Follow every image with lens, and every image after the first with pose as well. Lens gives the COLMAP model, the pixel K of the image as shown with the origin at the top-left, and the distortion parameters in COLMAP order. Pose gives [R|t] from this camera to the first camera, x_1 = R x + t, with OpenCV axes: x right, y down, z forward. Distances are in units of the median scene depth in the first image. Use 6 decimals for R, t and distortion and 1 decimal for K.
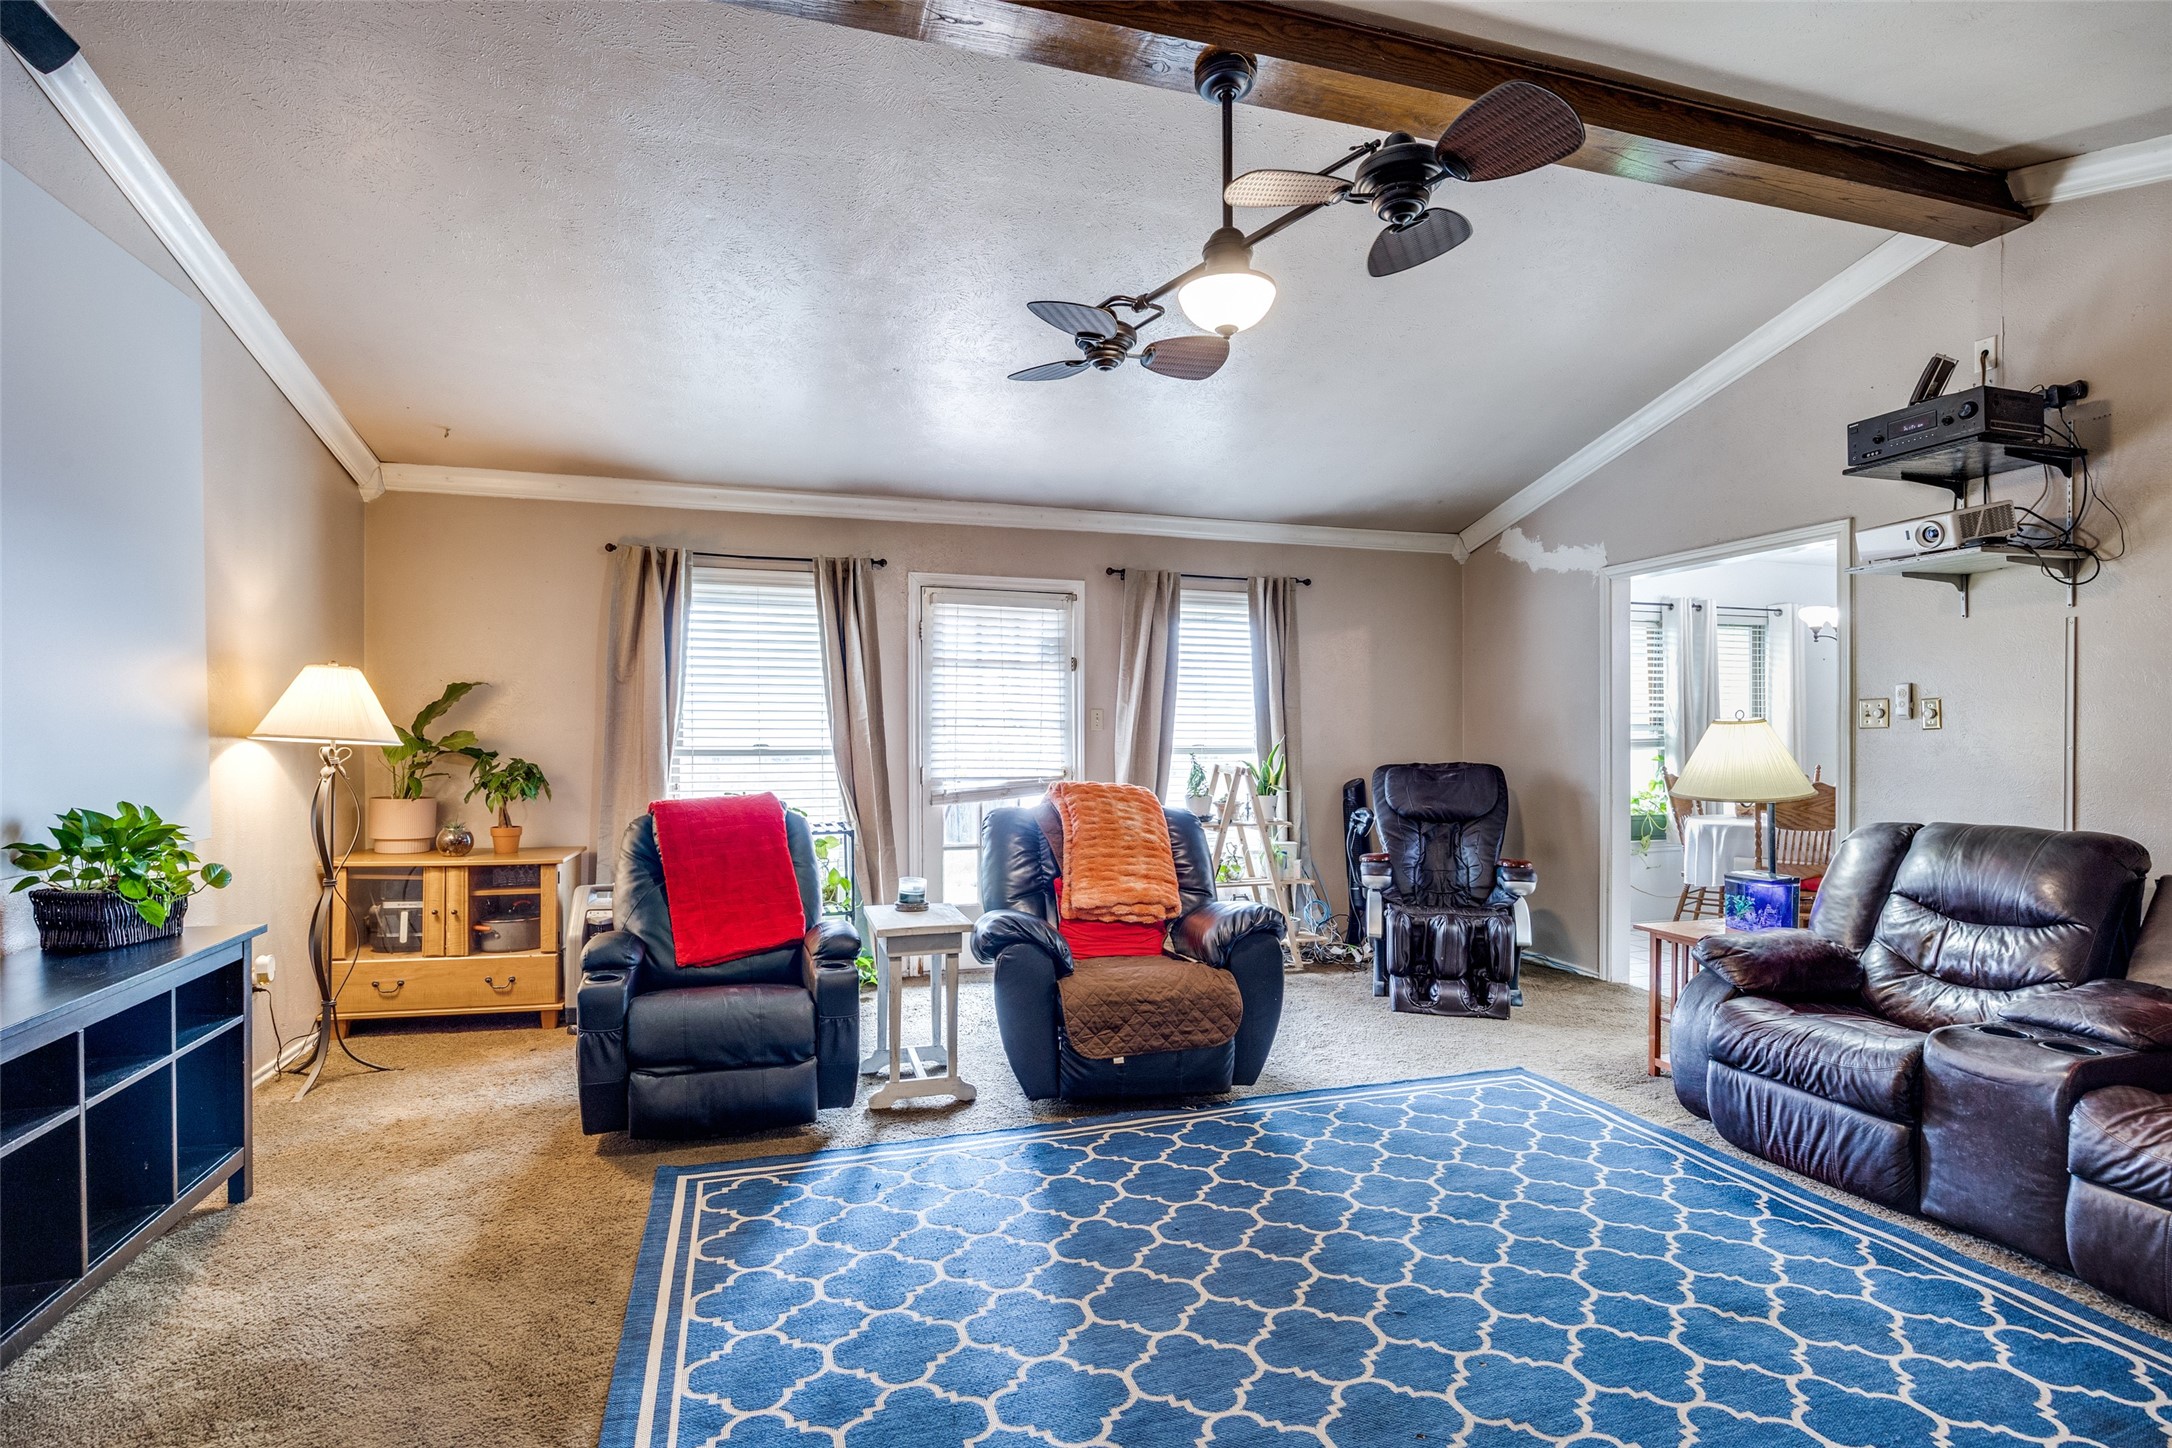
lens RADIAL K [[1049.7, 0, 1085.0], [0, 1049.7, 721.7], [0, 0, 1]] dist [-0.011872, 0.000422]
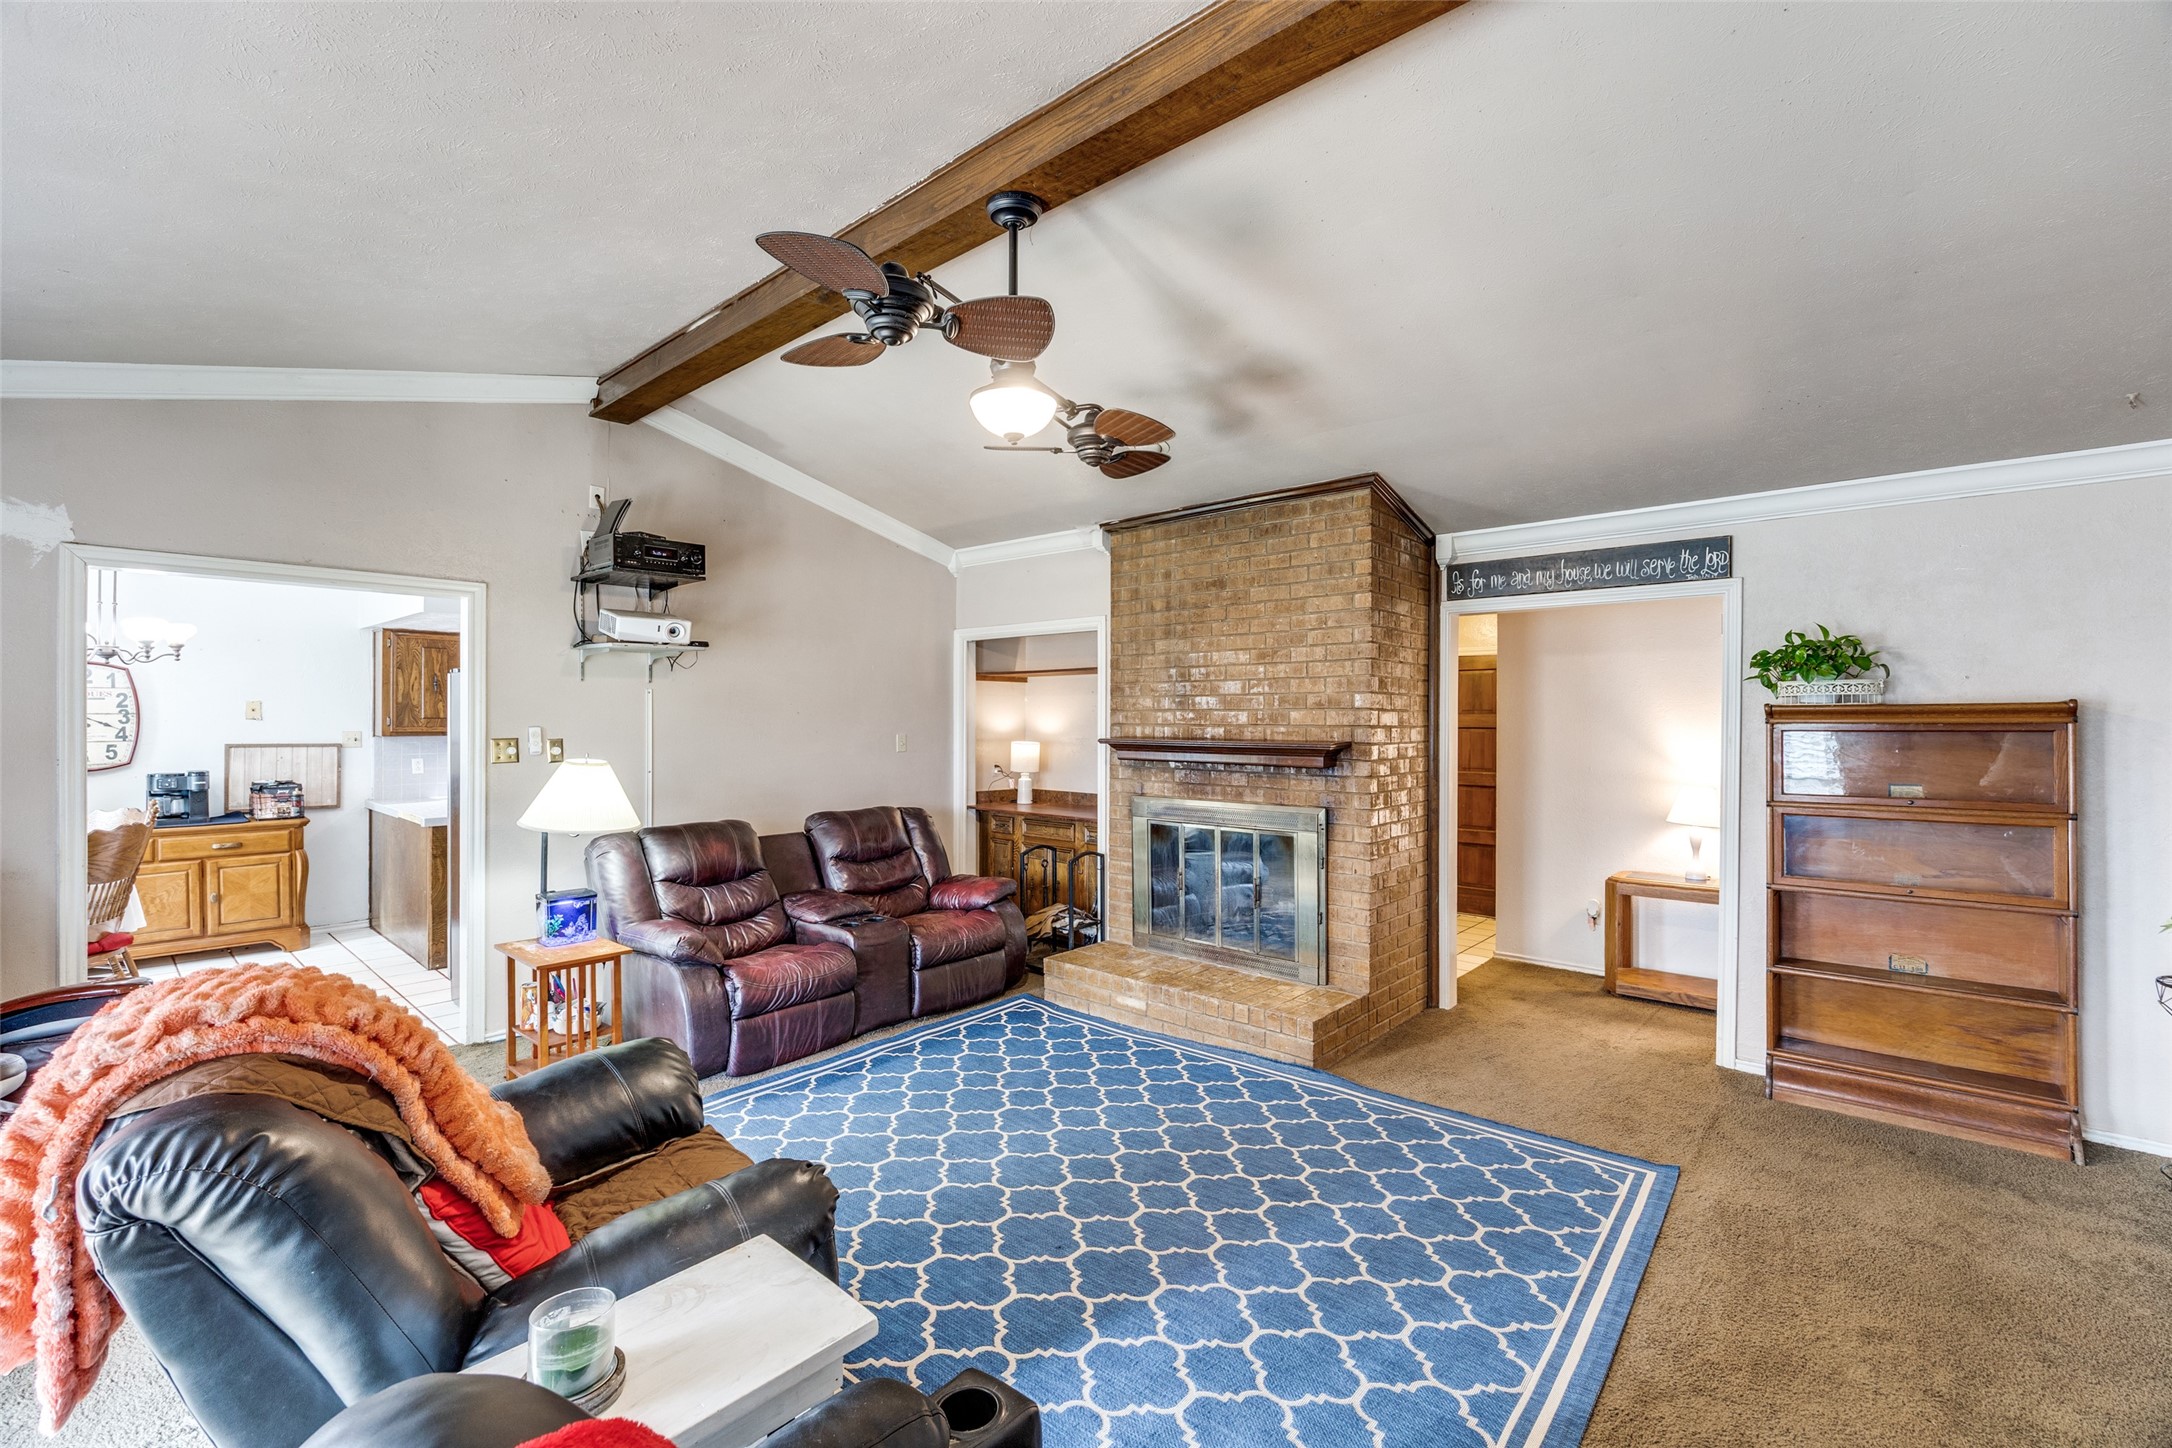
lens RADIAL K [[916.0, 0, 1092.4], [0, 916.0, 713.6], [0, 0, 1]] dist [-0.011312, 0.000520]
pose [[-0.529045, 0.004965, 0.848580, -0.627455], [-0.011294, 0.999853, -0.012891, -0.056848], [-0.848519, -0.016404, -0.528911, 1.240822]]
